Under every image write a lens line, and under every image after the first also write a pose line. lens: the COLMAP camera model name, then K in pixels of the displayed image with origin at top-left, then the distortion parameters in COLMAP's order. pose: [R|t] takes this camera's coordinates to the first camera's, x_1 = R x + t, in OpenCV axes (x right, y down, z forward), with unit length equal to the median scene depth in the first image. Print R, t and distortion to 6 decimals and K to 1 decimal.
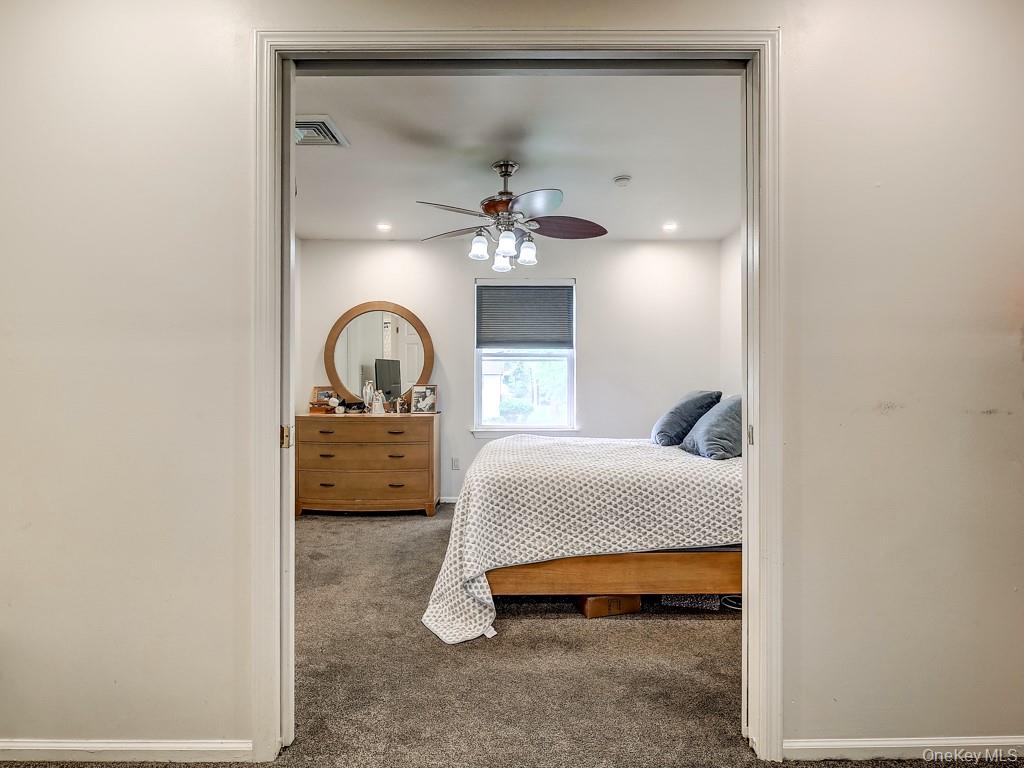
lens RADIAL K [[504.7, 0, 513.9], [0, 504.7, 363.8], [0, 0, 1]] dist [-0.002697, -0.000688]
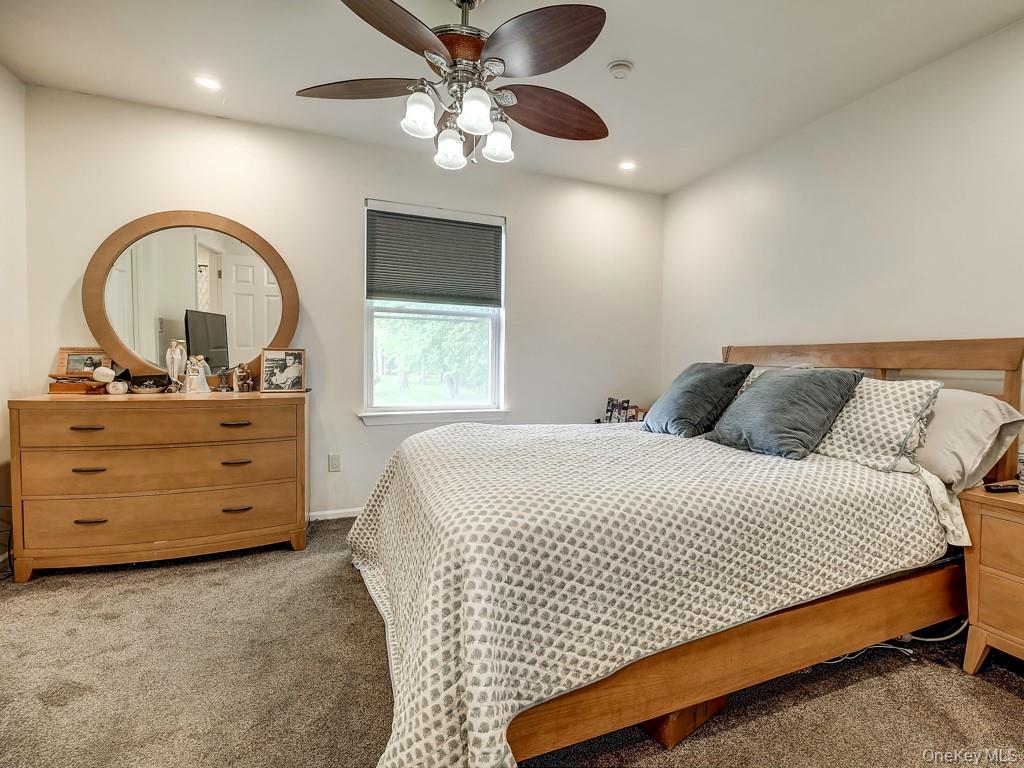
lens RADIAL K [[423.1, 0, 514.7], [0, 423.1, 366.3], [0, 0, 1]] dist [-0.002225, -0.000722]
pose [[0.913650, 0.009168, 0.406398, -0.211383], [-0.034933, 0.997818, 0.056026, 0.039080], [-0.404998, -0.065385, 0.911977, 0.631662]]
